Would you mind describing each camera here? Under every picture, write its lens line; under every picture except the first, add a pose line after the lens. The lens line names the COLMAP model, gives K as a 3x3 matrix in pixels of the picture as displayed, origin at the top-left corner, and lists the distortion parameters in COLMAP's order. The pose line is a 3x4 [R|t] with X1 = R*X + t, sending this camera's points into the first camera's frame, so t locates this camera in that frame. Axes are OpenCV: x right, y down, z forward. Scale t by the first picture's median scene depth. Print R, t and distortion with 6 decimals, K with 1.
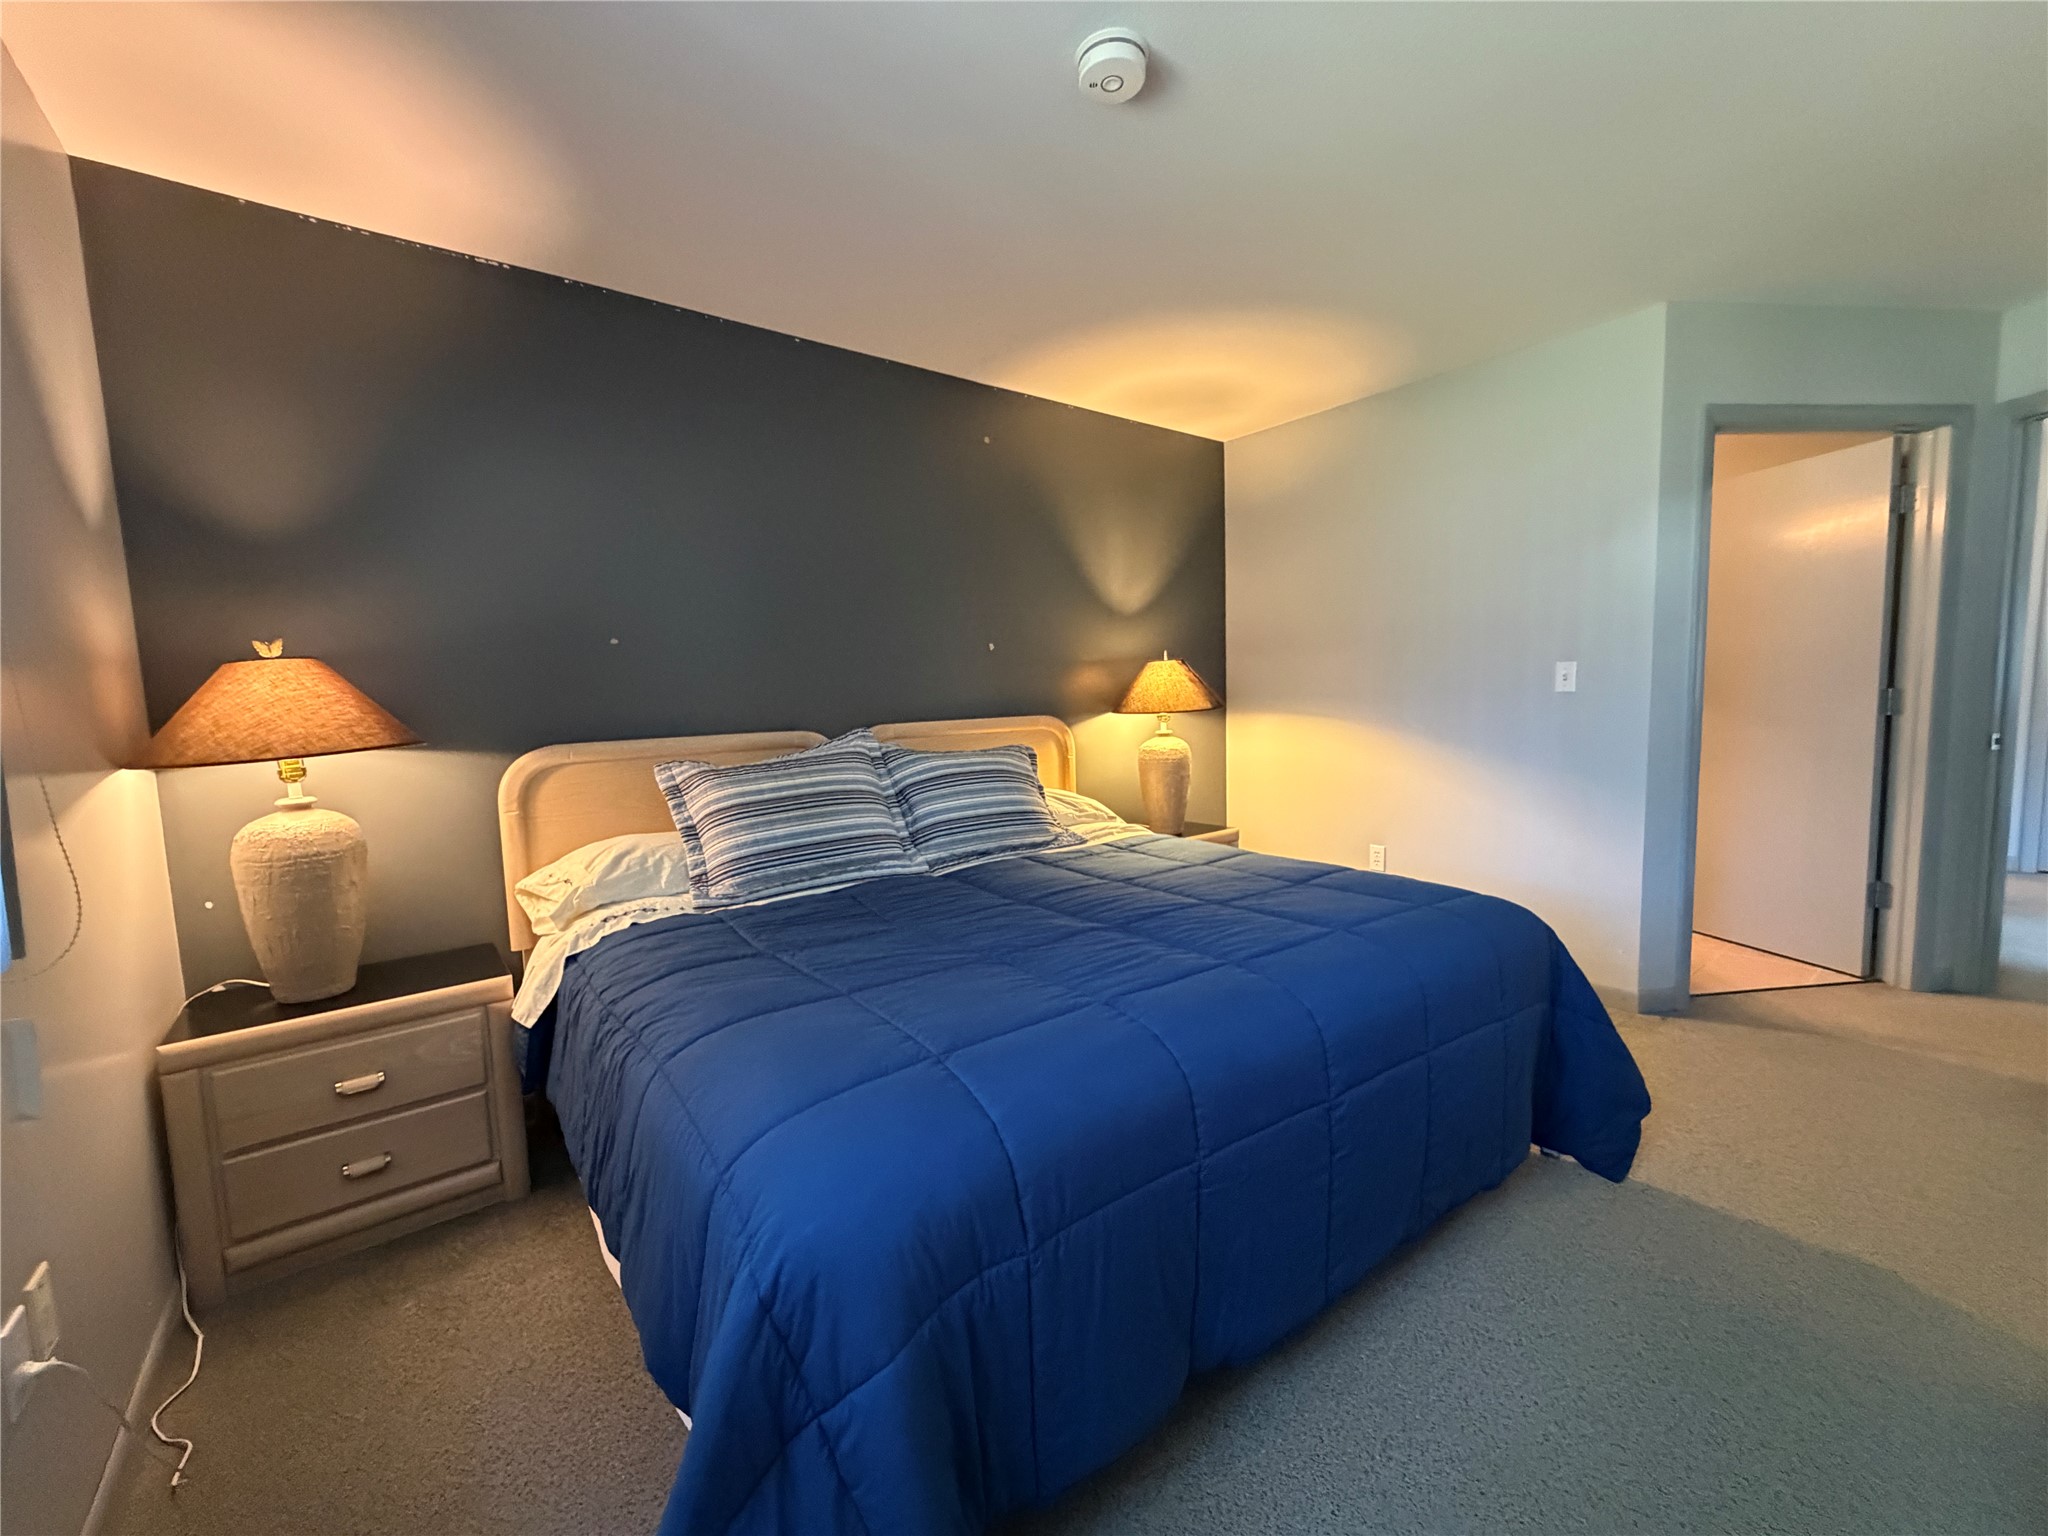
lens RADIAL K [[715.5, 0, 988.8], [0, 715.5, 778.4], [0, 0, 1]] dist [-0.000809, -0.000108]
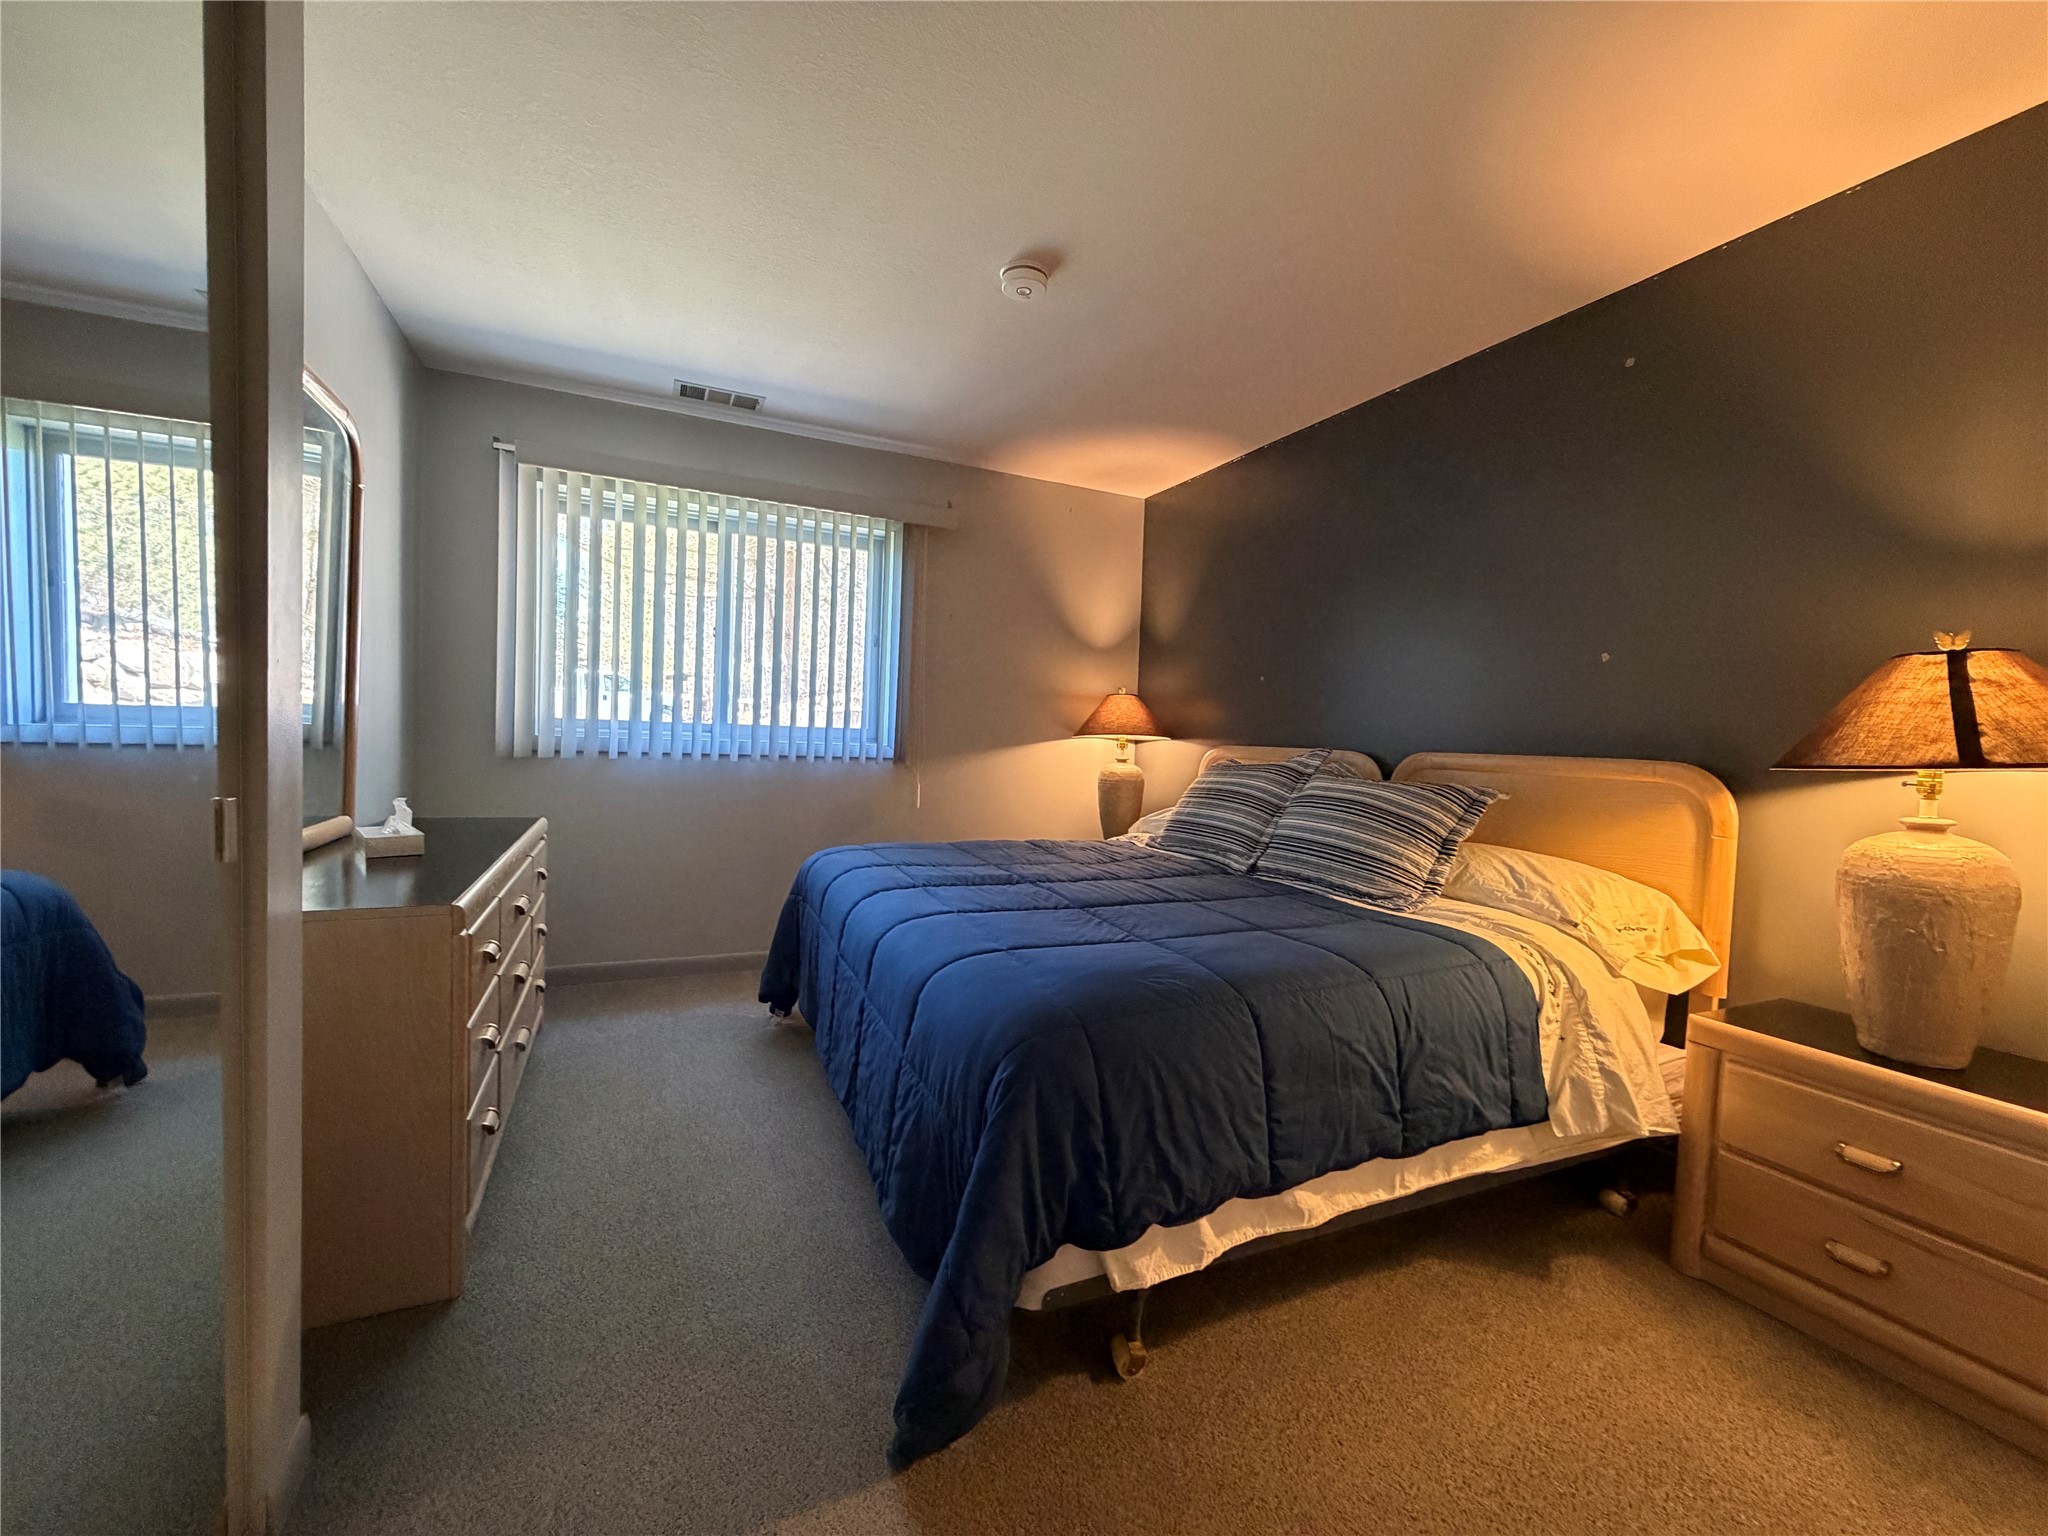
lens RADIAL K [[811.2, 0, 1024.0], [0, 811.2, 768.0], [0, 0, 1]] dist [0.001655, -0.000306]
pose [[-0.153553, 0.093599, -0.983698, 0.303959], [-0.115624, 0.986963, 0.111958, -0.034393], [0.981352, 0.130931, -0.140728, 0.194663]]
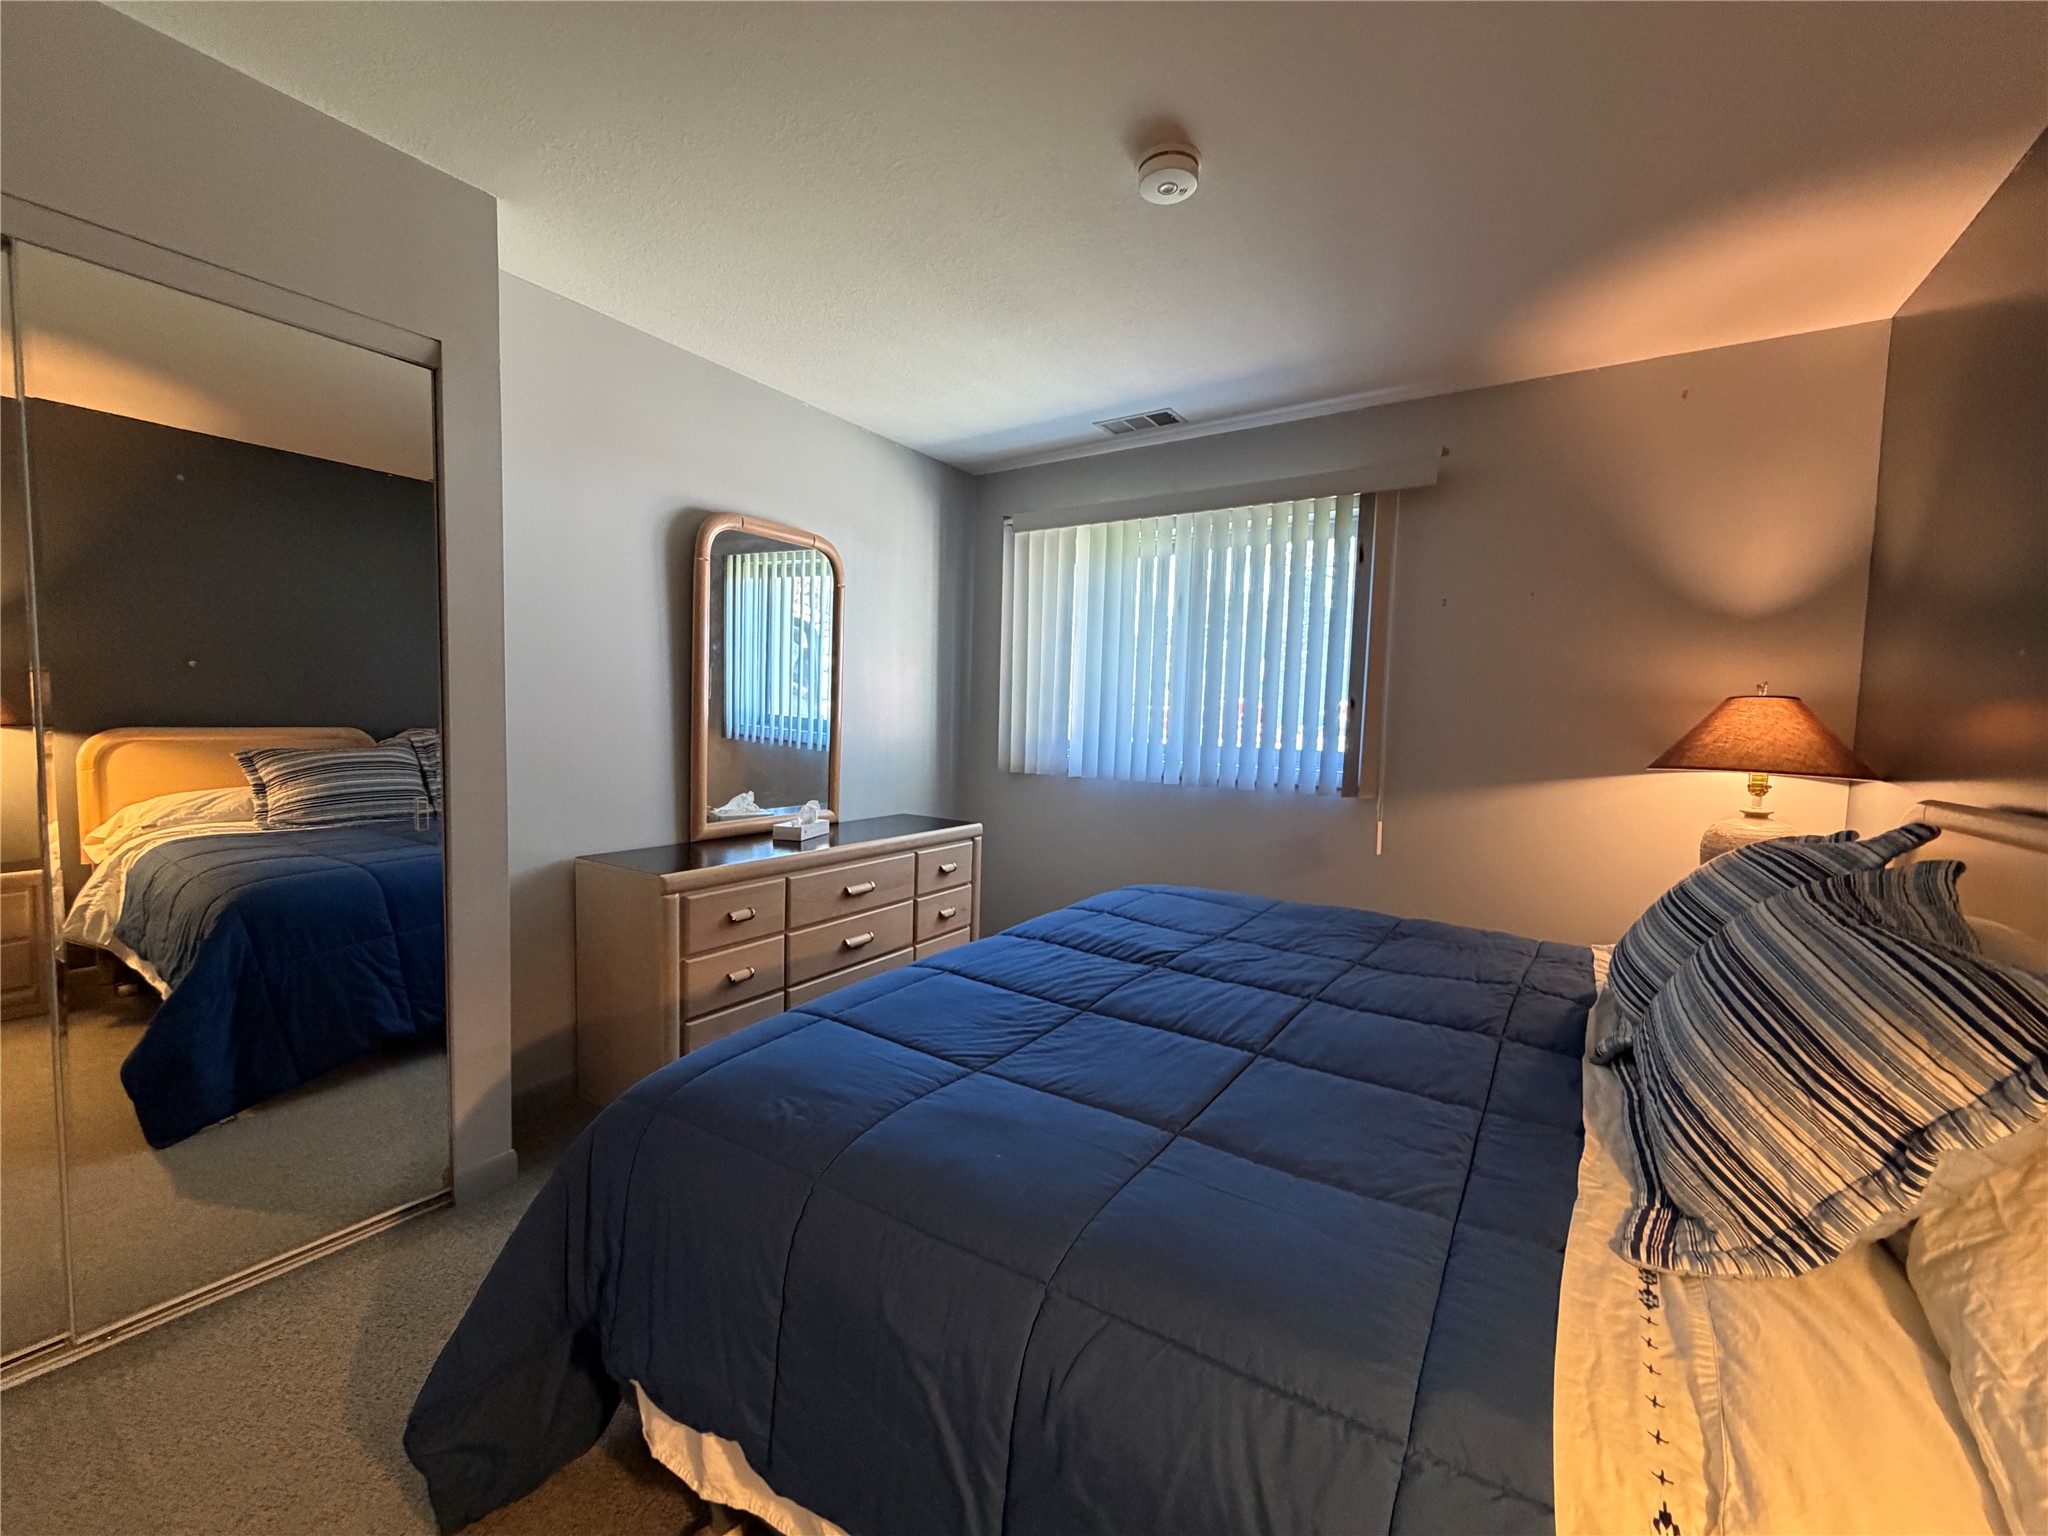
lens RADIAL K [[811.2, 0, 1024.0], [0, 811.2, 768.0], [0, 0, 1]] dist [0.001655, -0.000306]
pose [[-0.918441, 0.058825, -0.391160, 0.216894], [-0.009350, 0.985376, 0.170139, -0.043395], [0.395448, 0.159920, -0.904459, 0.269774]]
